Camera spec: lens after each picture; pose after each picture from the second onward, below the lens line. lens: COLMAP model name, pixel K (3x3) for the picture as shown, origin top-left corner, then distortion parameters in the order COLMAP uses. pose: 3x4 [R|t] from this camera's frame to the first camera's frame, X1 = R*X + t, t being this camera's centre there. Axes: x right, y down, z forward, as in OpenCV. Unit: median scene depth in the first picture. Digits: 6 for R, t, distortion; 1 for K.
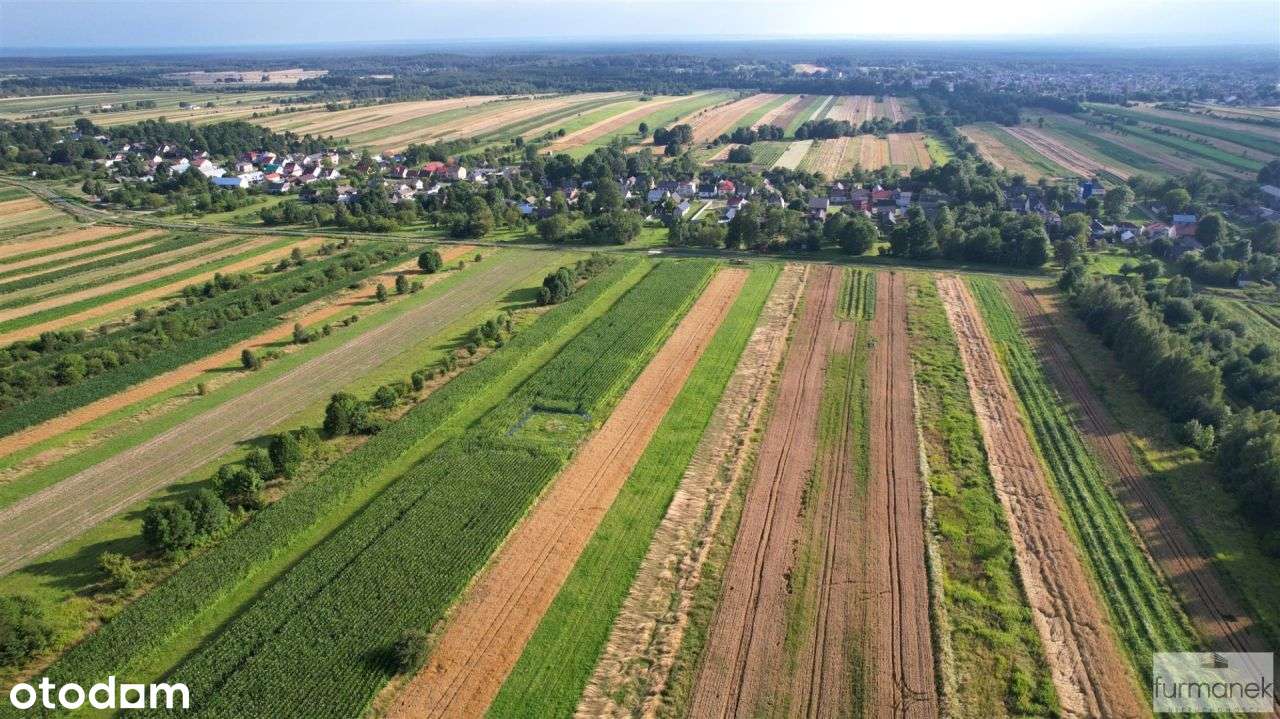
lens RADIAL K [[821.6, 0, 640.0], [0, 821.6, 359.5], [0, 0, 1]] dist [-0.080026, 0.072245]
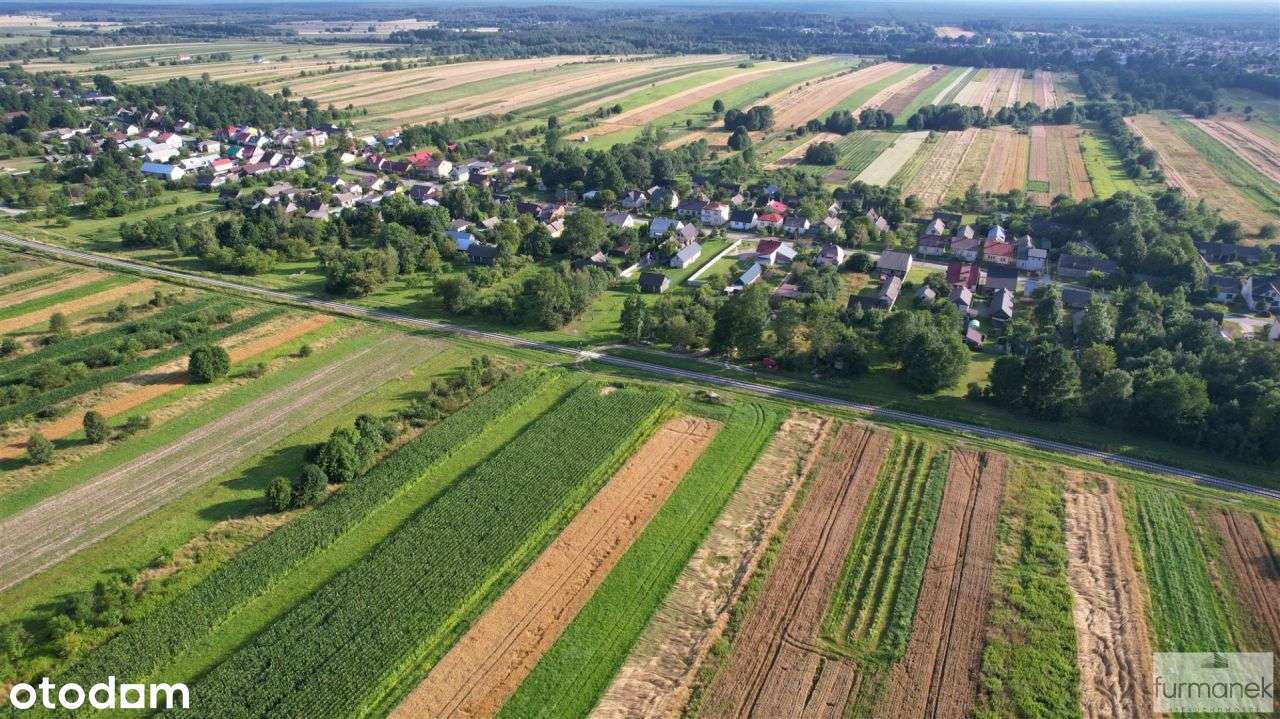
lens RADIAL K [[821.6, 0, 640.0], [0, 821.6, 359.5], [0, 0, 1]] dist [-0.080026, 0.072245]
pose [[0.986982, 0.076898, -0.141253, 0.082880], [-0.069837, 0.996080, 0.054287, -0.095354], [0.144874, -0.043715, 0.988484, 0.233364]]
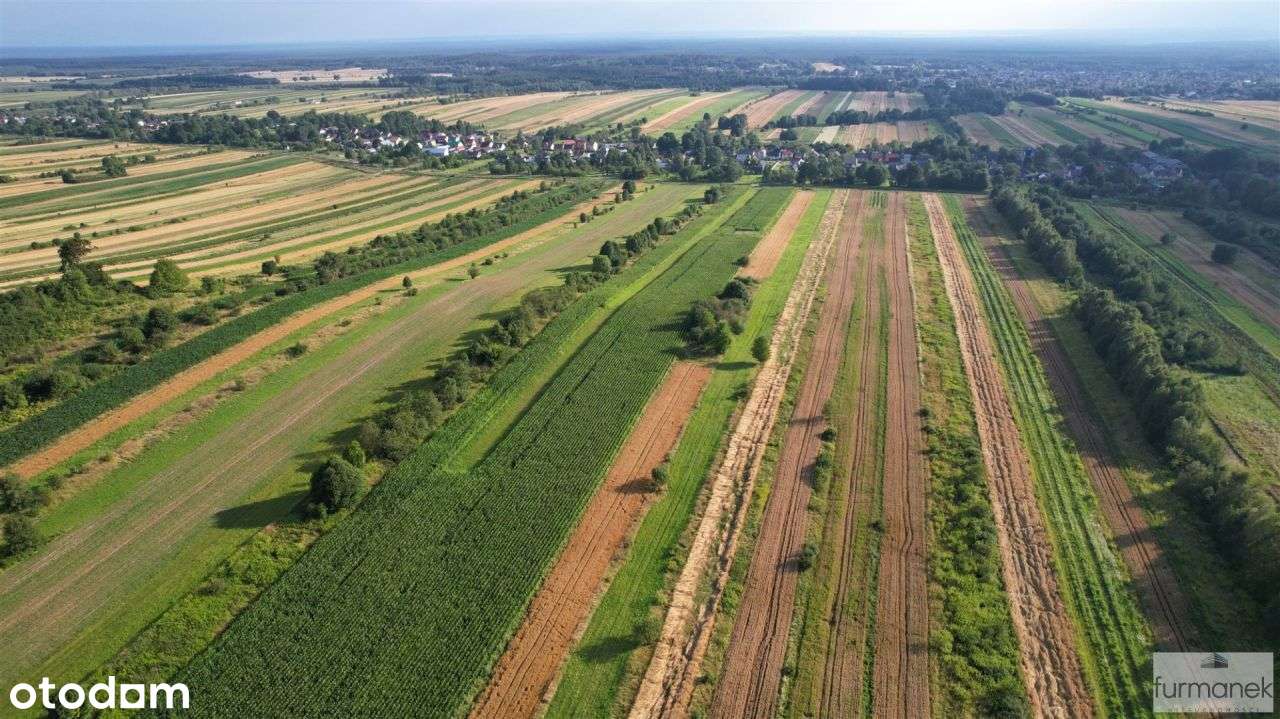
lens RADIAL K [[821.6, 0, 640.0], [0, 821.6, 359.5], [0, 0, 1]] dist [-0.080026, 0.072245]
pose [[0.999902, 0.001479, -0.013955, -0.112204], [-0.001425, 0.999992, 0.003861, 0.126996], [0.013960, -0.003841, 0.999895, -0.389703]]
